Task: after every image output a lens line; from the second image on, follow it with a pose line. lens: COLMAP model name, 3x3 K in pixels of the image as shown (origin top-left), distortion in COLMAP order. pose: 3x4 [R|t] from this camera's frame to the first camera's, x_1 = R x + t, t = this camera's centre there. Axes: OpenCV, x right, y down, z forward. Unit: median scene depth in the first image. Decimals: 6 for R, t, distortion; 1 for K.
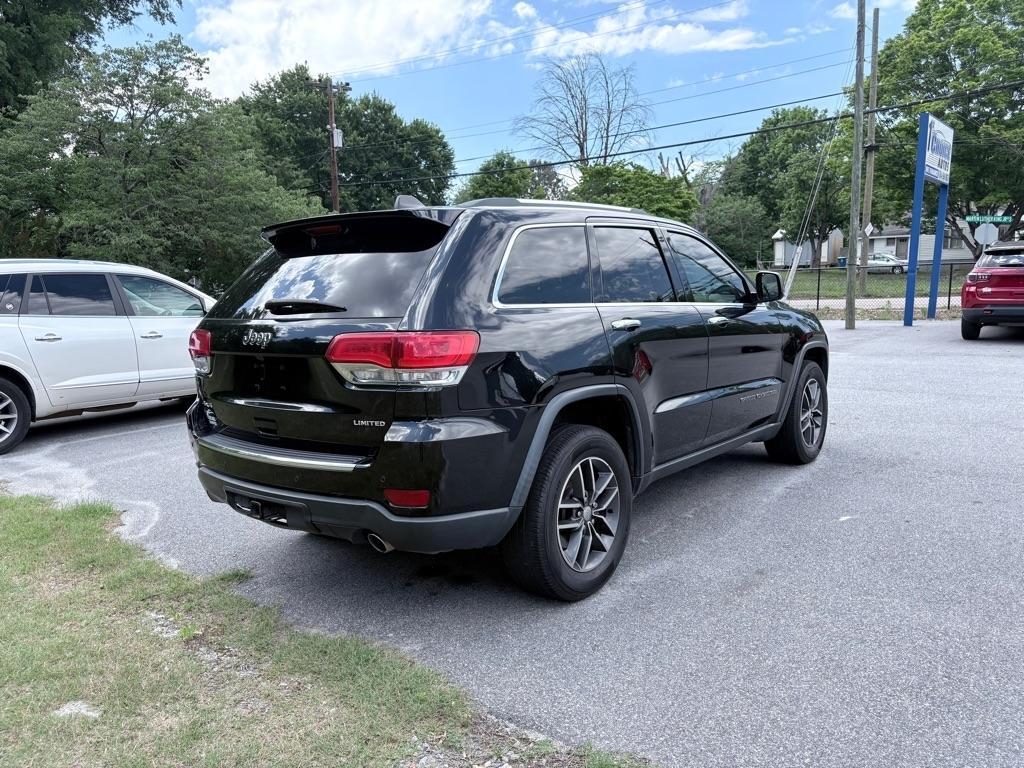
lens RADIAL K [[777.0, 0, 510.2], [0, 777.0, 382.4], [0, 0, 1]] dist [0.040995, -0.040829]
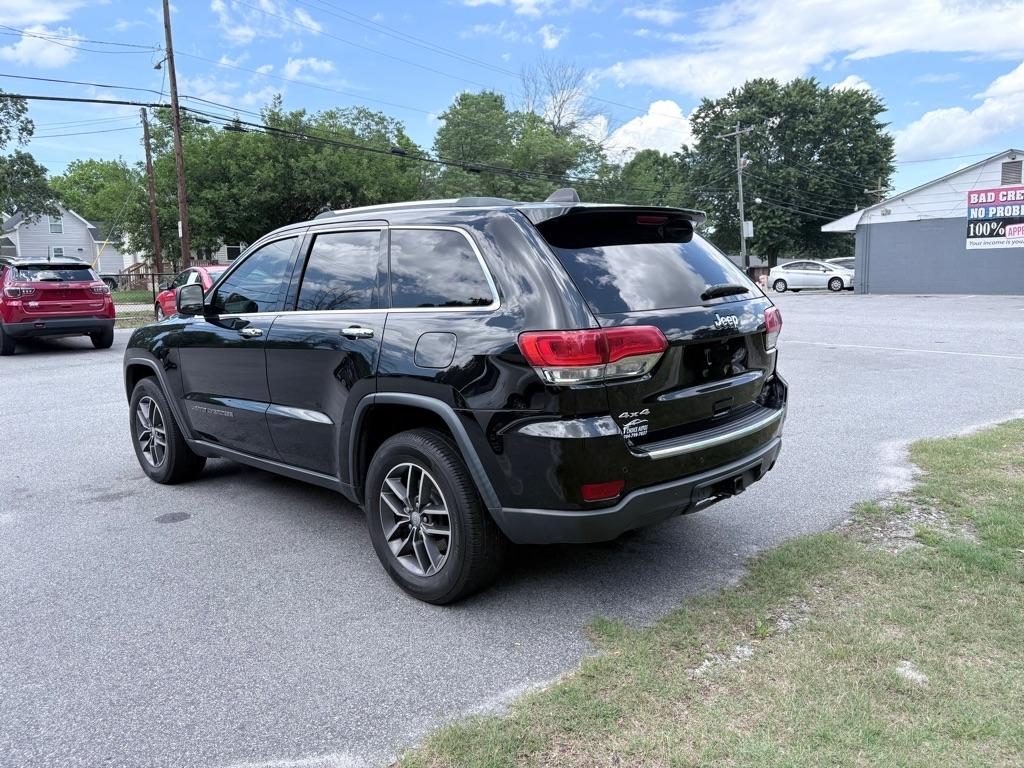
lens RADIAL K [[777.0, 0, 514.9], [0, 777.0, 382.8], [0, 0, 1]] dist [0.040995, -0.040829]
pose [[0.094905, -0.113937, 0.988945, -0.086245], [0.142525, 0.984749, 0.099776, -0.007526], [-0.985231, 0.131480, 0.109696, 0.073400]]
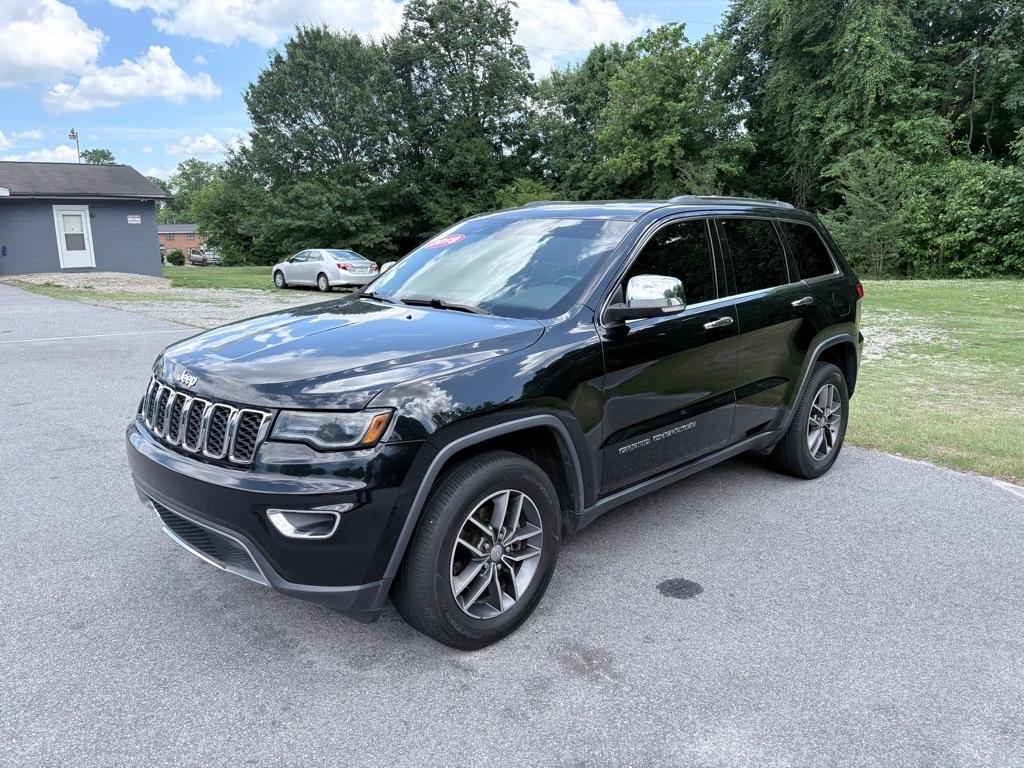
lens RADIAL K [[777.0, 0, 512.9], [0, 777.0, 379.4], [0, 0, 1]] dist [0.040995, -0.040829]
pose [[-0.994864, 0.017835, 0.099636, 0.009672], [0.047323, 0.952103, 0.302095, -0.028084], [-0.089476, 0.305258, -0.948057, 0.189681]]
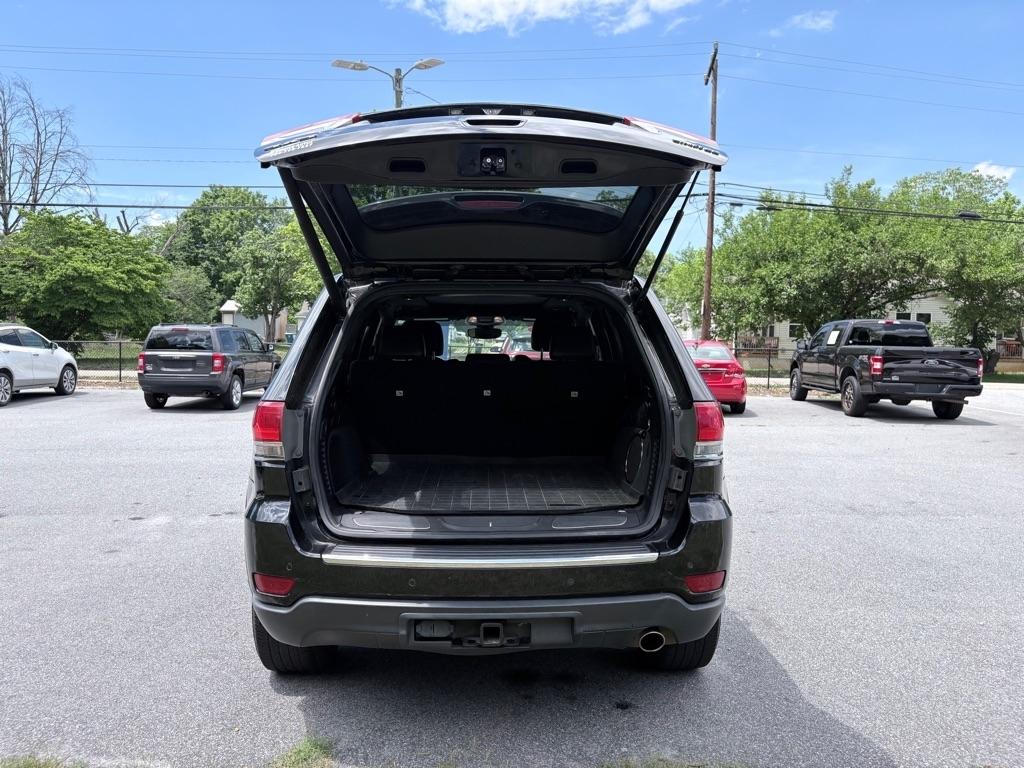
lens RADIAL K [[777.0, 0, 501.1], [0, 777.0, 390.9], [0, 0, 1]] dist [0.040995, -0.040829]
pose [[0.760658, 0.005364, 0.649131, -0.051385], [0.047360, 0.996843, -0.063734, -0.001696], [-0.647423, 0.079222, 0.758002, 0.024221]]
